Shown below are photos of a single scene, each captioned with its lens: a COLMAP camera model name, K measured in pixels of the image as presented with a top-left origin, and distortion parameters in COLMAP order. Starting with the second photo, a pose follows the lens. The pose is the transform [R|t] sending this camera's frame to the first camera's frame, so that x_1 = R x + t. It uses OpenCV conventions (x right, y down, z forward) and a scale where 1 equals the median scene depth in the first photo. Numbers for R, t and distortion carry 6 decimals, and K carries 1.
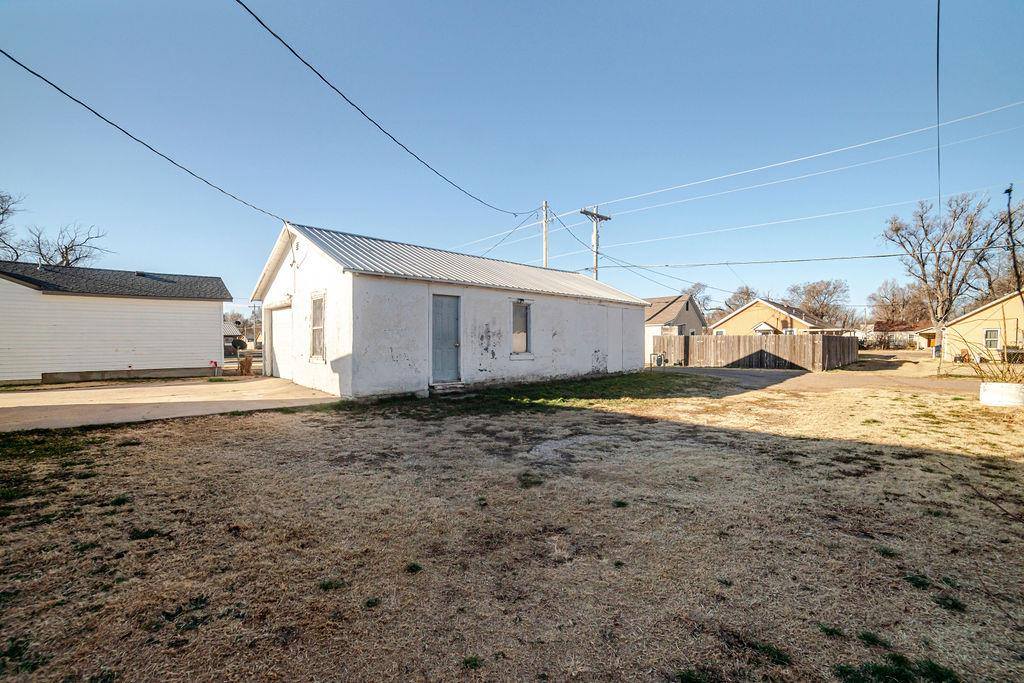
lens RADIAL K [[481.8, 0, 512.0], [0, 481.8, 341.5], [0, 0, 1]] dist [-0.000318, 0.000043]
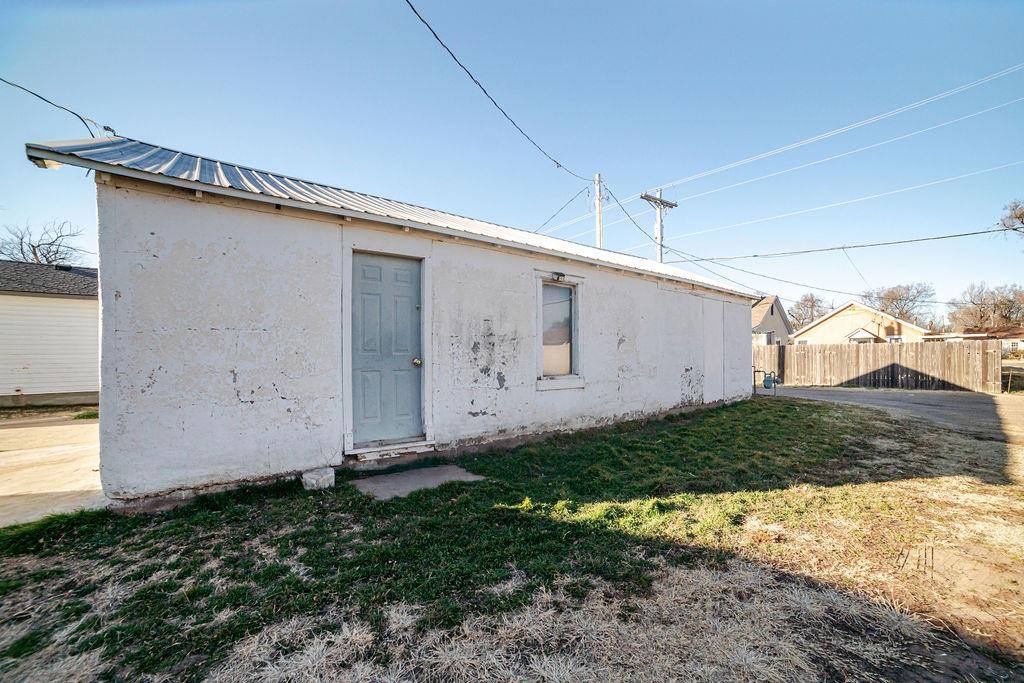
lens RADIAL K [[450.0, 0, 534.1], [0, 450.0, 344.8], [0, 0, 1]] dist [-0.080468, -0.000021]
pose [[0.997444, -0.006802, -0.071123, 0.022873], [0.005314, 0.999763, -0.021095, -0.000105], [0.071249, 0.020663, 0.997245, 0.441500]]
